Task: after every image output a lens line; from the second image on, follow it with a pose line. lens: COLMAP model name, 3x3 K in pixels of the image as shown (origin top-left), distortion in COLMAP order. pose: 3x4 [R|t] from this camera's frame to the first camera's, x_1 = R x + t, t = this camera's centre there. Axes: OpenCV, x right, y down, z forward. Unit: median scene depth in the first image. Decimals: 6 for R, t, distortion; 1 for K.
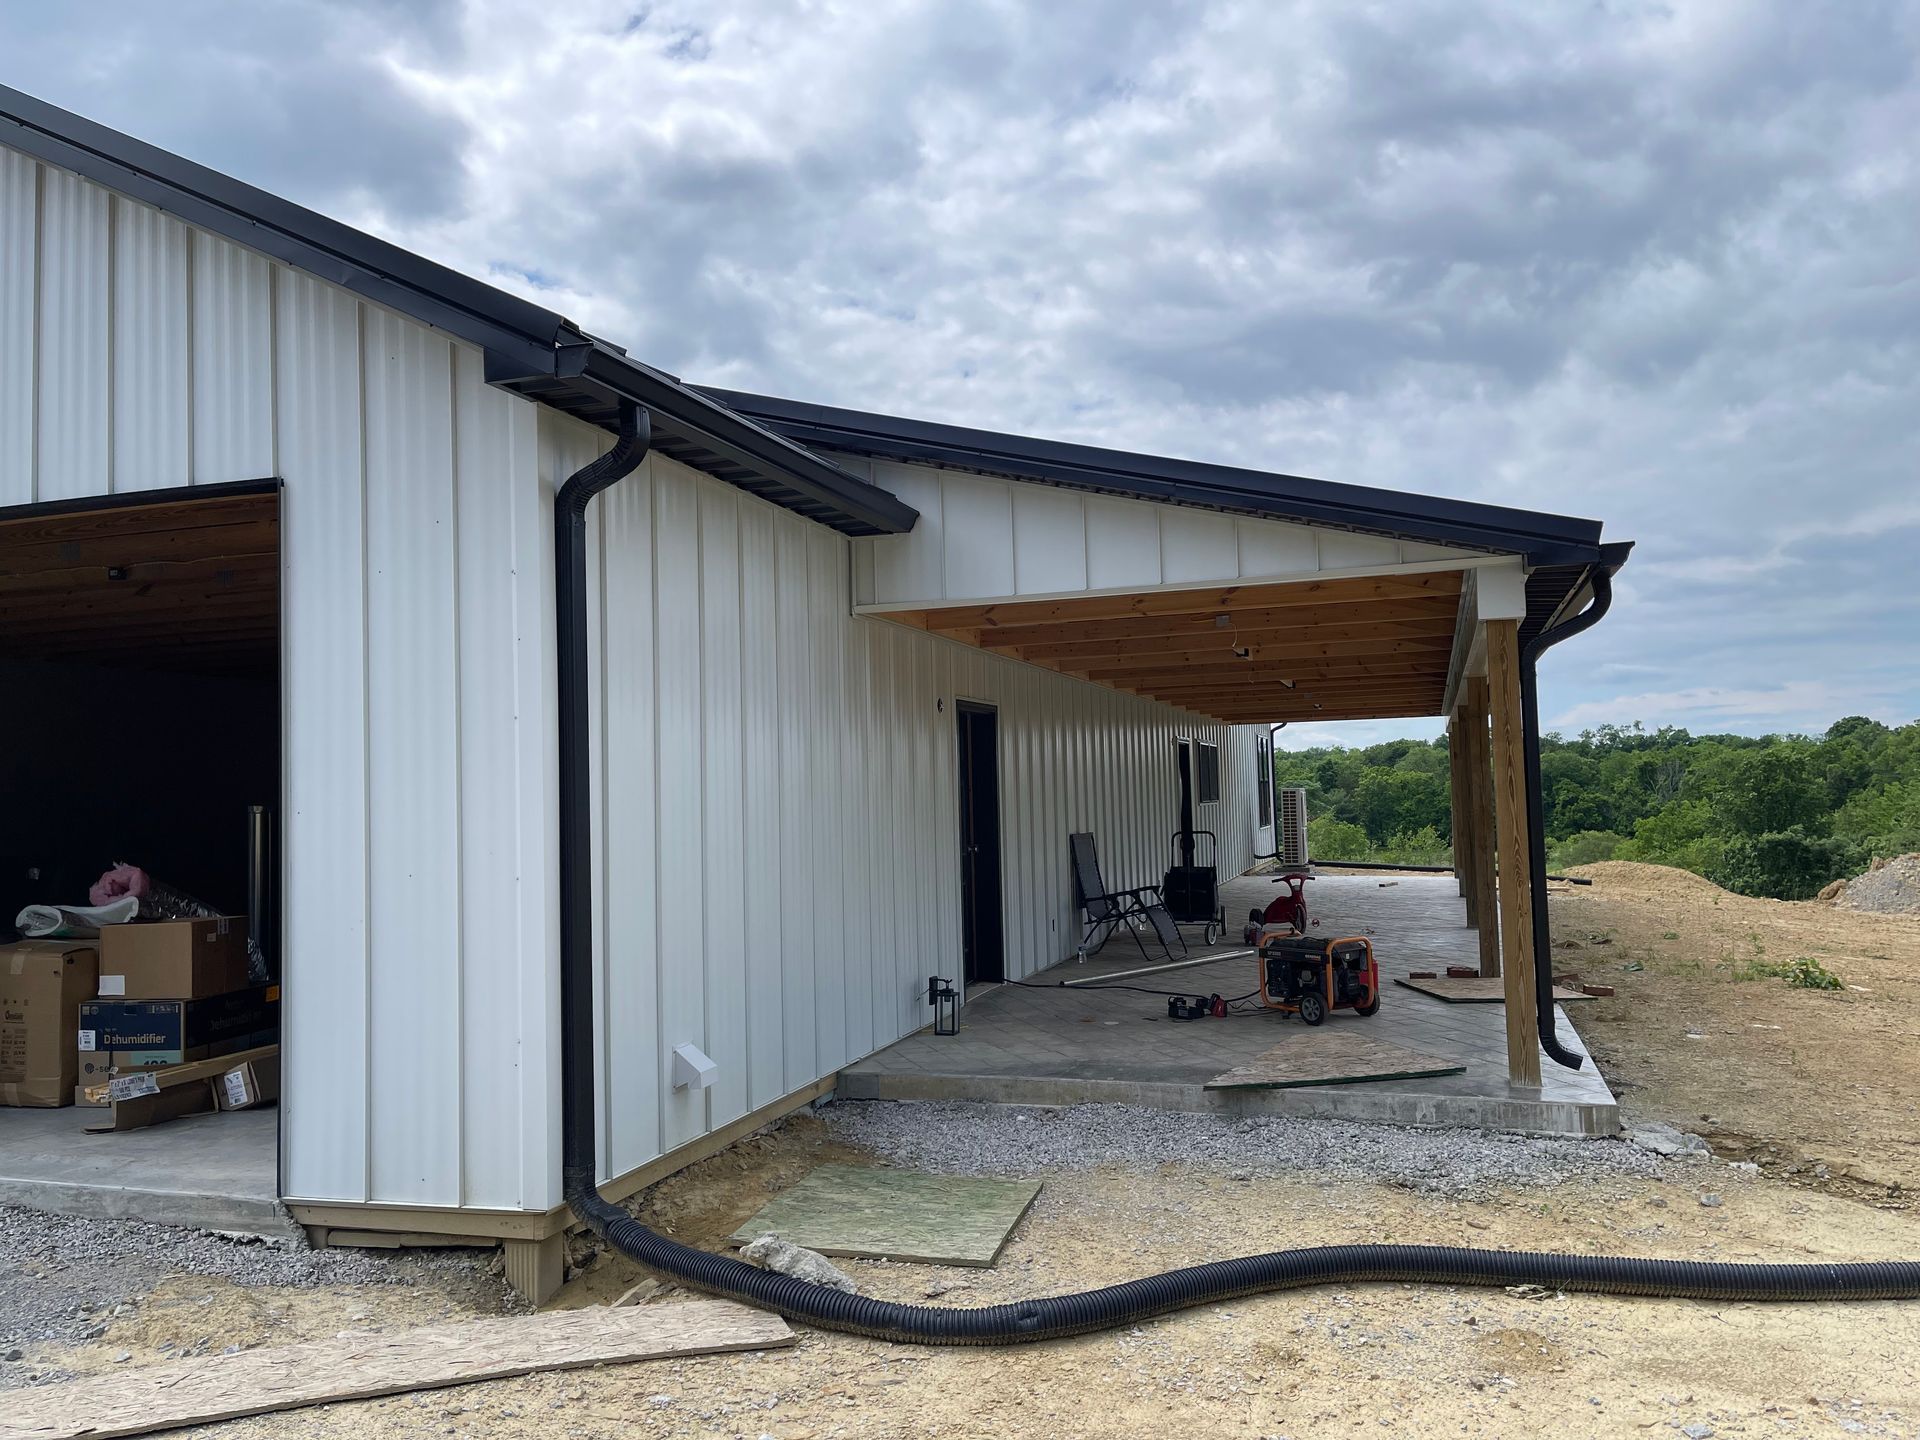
lens RADIAL K [[1448.3, 0, 960.0], [0, 1448.3, 720.0], [0, 0, 1]] dist [0.004009, 0.002348]
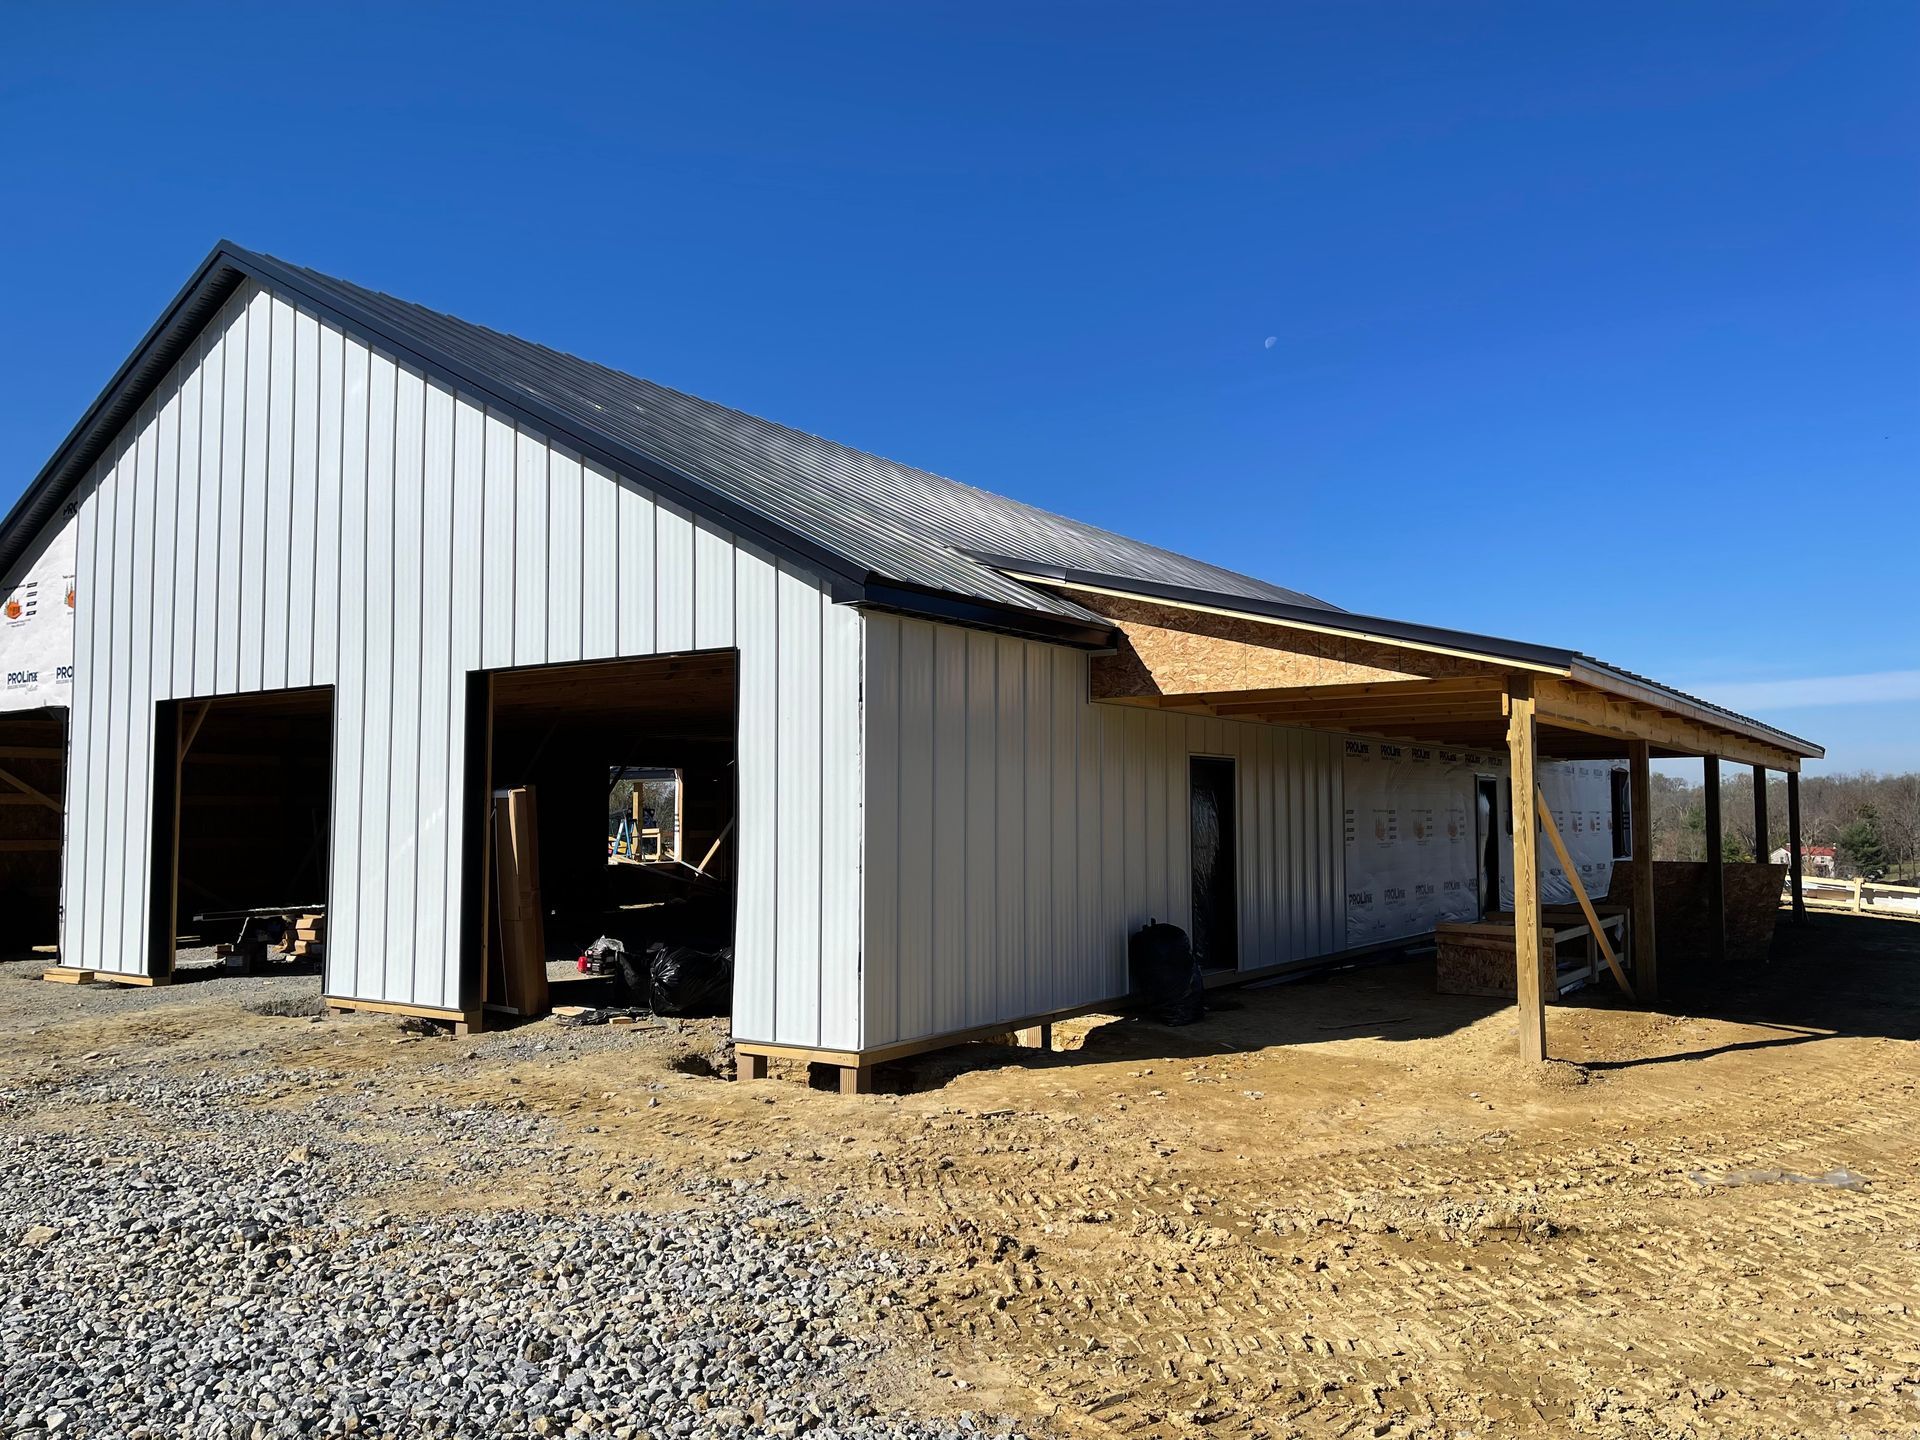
lens RADIAL K [[1448.3, 0, 960.0], [0, 1448.3, 720.0], [0, 0, 1]] dist [0.004009, 0.002348]
pose [[0.956405, 0.013074, -0.291750, 0.331192], [-0.014312, 0.999895, -0.002107, -0.073877], [0.291692, 0.006191, 0.956492, -0.657997]]
